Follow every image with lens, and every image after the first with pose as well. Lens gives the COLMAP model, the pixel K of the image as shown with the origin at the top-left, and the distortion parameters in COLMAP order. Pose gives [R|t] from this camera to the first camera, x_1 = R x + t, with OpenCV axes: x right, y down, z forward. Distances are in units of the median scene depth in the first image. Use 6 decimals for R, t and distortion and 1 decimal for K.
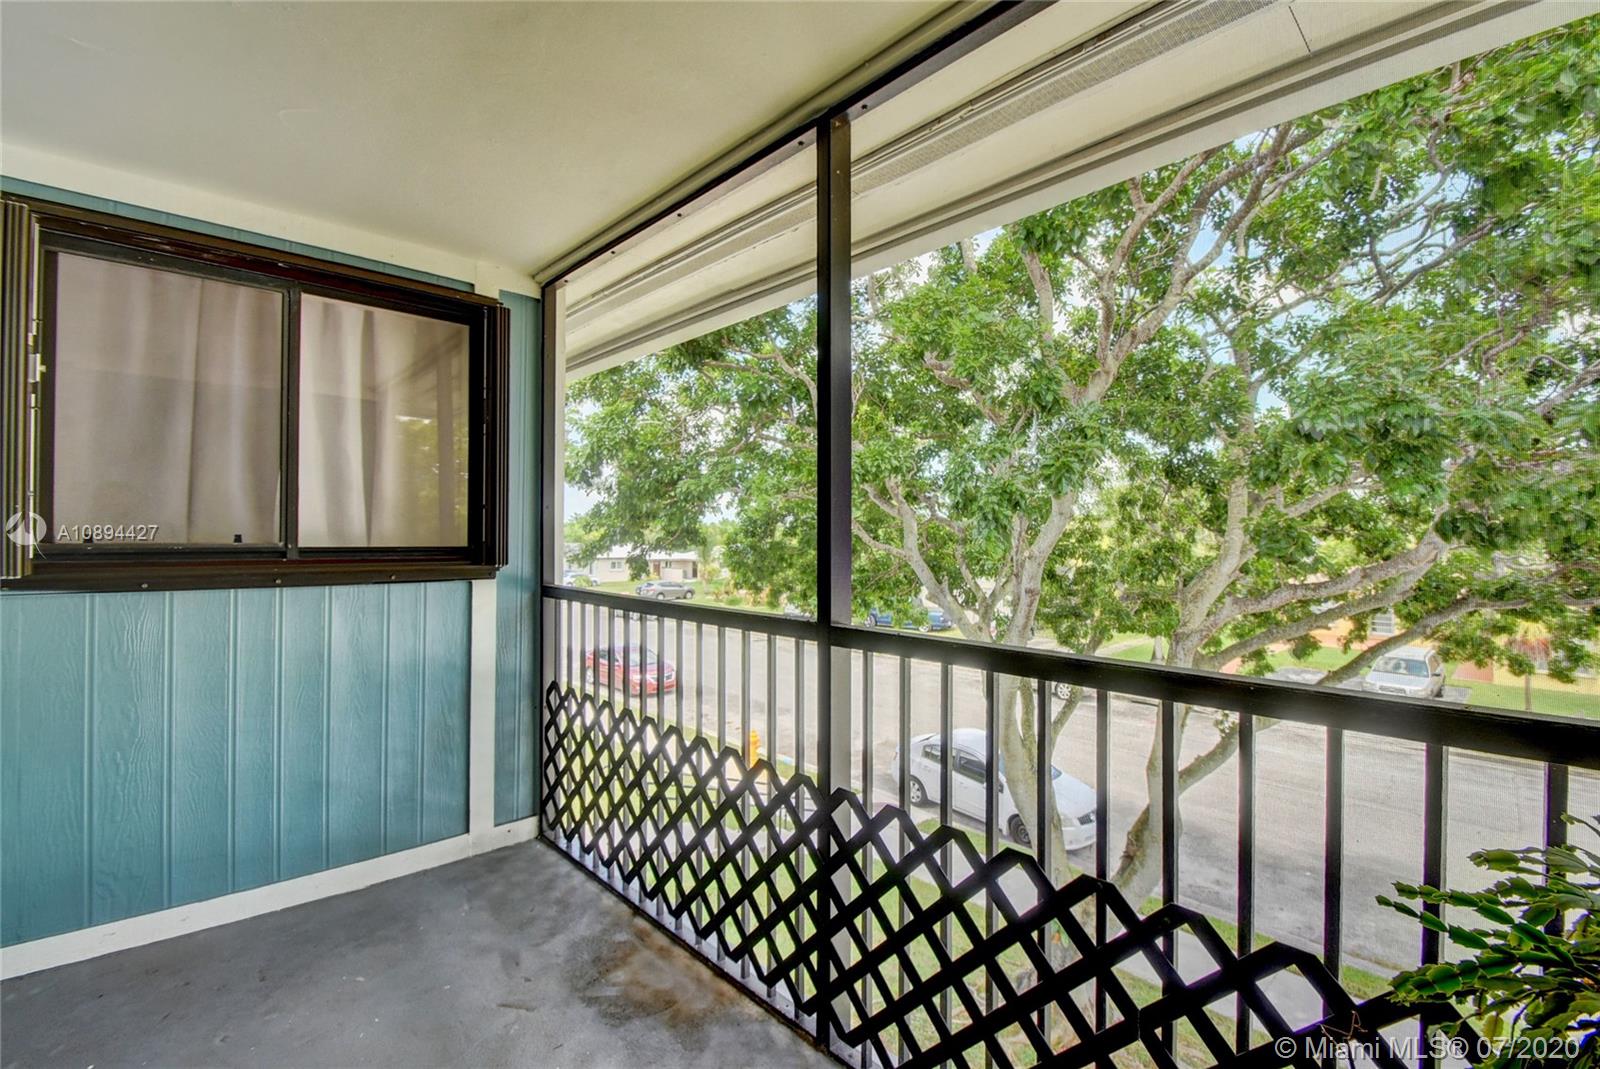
lens RADIAL K [[732.5, 0, 805.5], [0, 732.5, 534.7], [0, 0, 1]] dist [-0.008857, -0.002304]
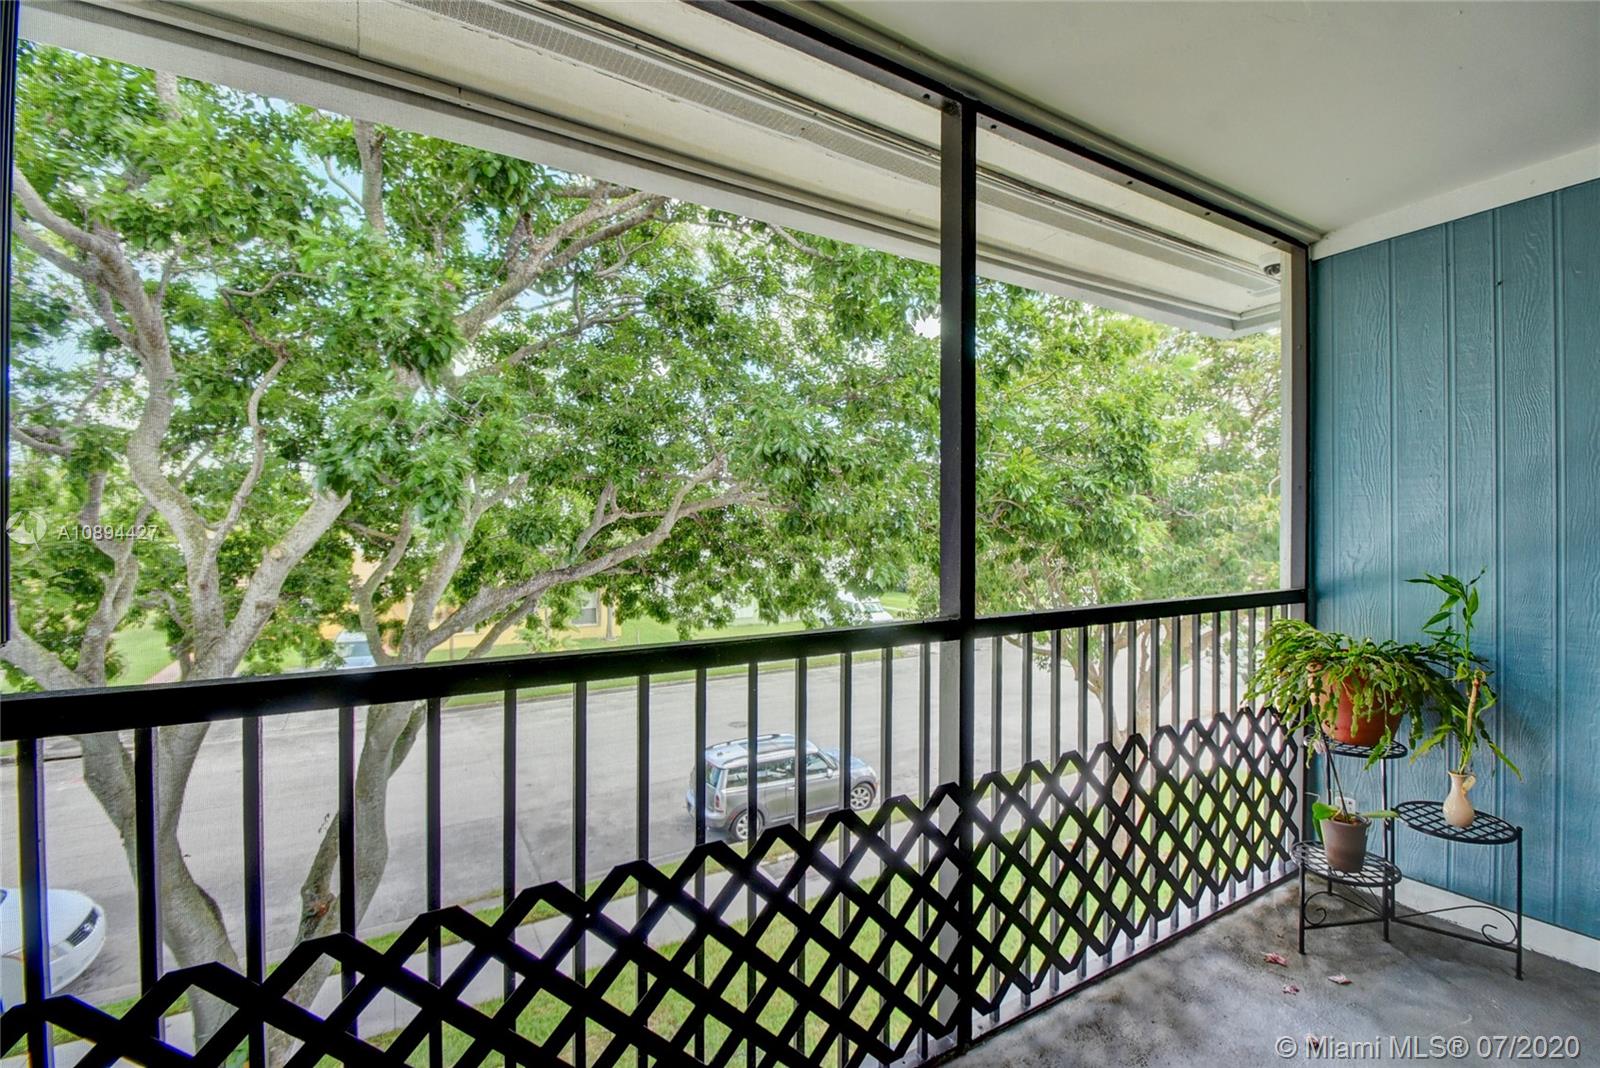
lens RADIAL K [[716.2, 0, 809.7], [0, 716.2, 535.2], [0, 0, 1]] dist [-0.001071, -0.005119]
pose [[0.184671, -0.009395, 0.982756, -0.832849], [-0.006124, 0.999924, 0.010710, -0.001031], [-0.982781, -0.007996, 0.184599, 0.892535]]
